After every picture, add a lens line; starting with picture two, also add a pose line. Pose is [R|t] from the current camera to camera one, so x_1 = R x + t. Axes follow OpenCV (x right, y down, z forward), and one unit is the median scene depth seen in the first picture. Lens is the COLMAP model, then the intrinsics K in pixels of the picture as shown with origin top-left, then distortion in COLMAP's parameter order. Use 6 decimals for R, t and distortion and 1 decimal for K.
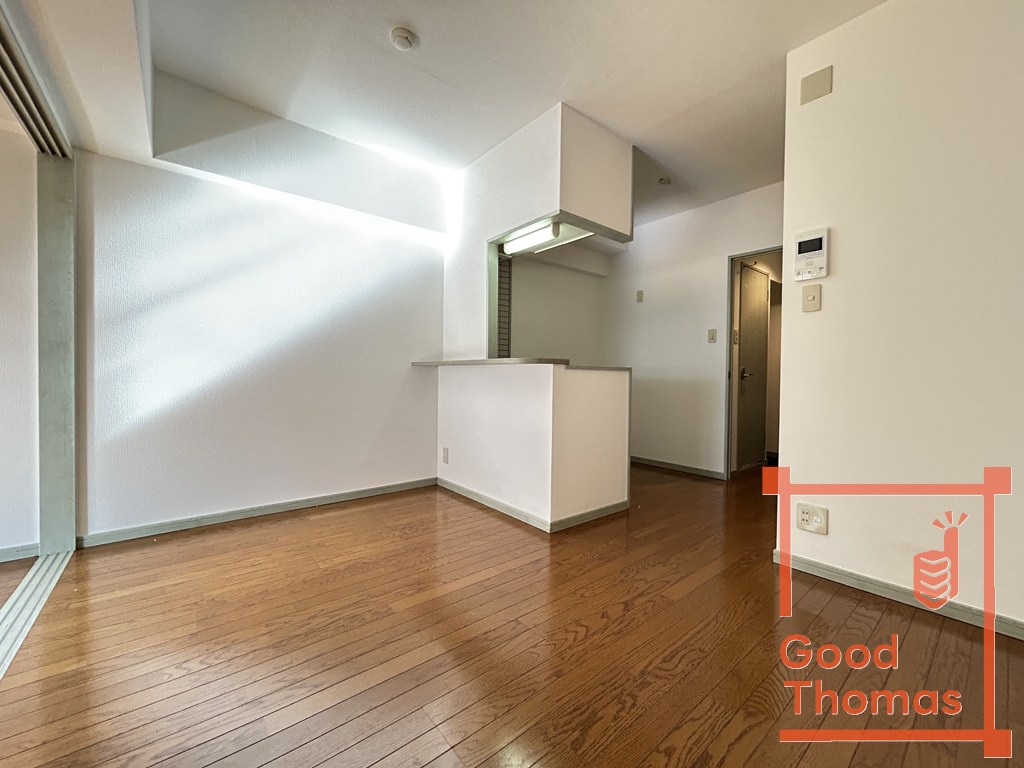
lens RADIAL K [[411.9, 0, 508.1], [0, 411.9, 381.1], [0, 0, 1]] dist [-0.000439, 0.000423]
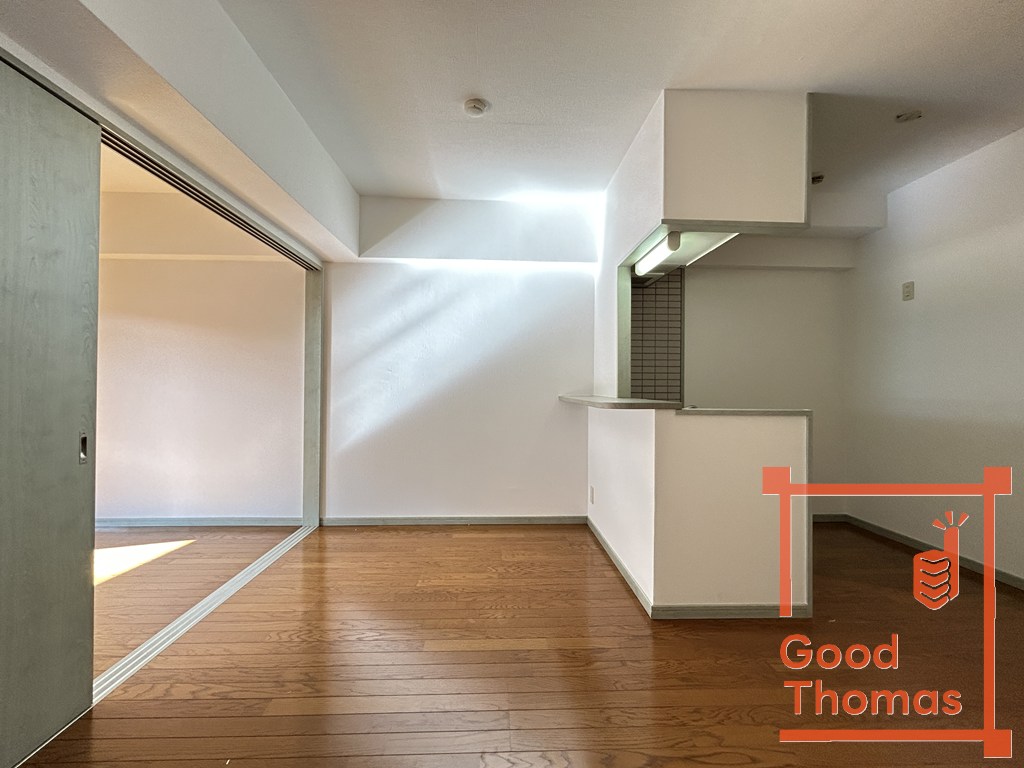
lens RADIAL K [[411.9, 0, 508.1], [0, 411.9, 381.1], [0, 0, 1]] dist [-0.000439, 0.000423]
pose [[0.799900, -0.012732, -0.599999, 0.355745], [-0.005442, 0.999580, -0.028465, -0.070276], [0.600109, 0.026034, 0.799494, 0.168104]]
